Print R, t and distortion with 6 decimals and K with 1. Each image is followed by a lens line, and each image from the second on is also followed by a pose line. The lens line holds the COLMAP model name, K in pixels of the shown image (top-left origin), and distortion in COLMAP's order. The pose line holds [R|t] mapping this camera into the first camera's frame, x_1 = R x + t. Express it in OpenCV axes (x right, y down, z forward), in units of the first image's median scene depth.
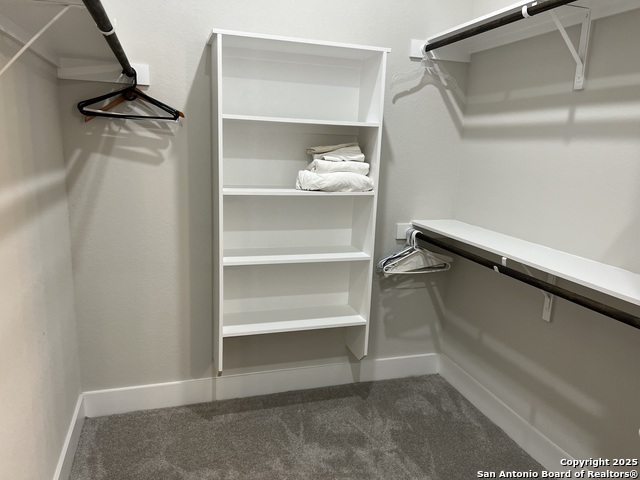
lens RADIAL K [[480.7, 0, 320.0], [0, 480.7, 240.0], [0, 0, 1]] dist [0.071841, -0.101846]
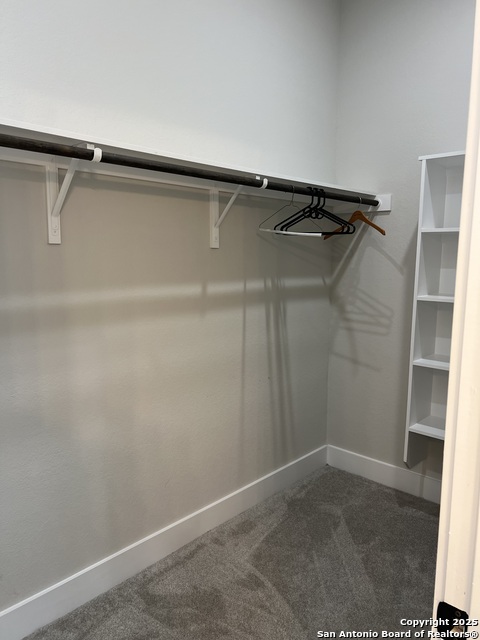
lens RADIAL K [[480.7, 0, 240.0], [0, 480.7, 320.0], [0, 0, 1]] dist [0.071841, -0.101846]
pose [[0.480171, 0.084113, -0.873133, 0.532149], [-0.162615, 0.986674, 0.005622, 0.010139], [0.861970, 0.139285, 0.487450, 0.102806]]
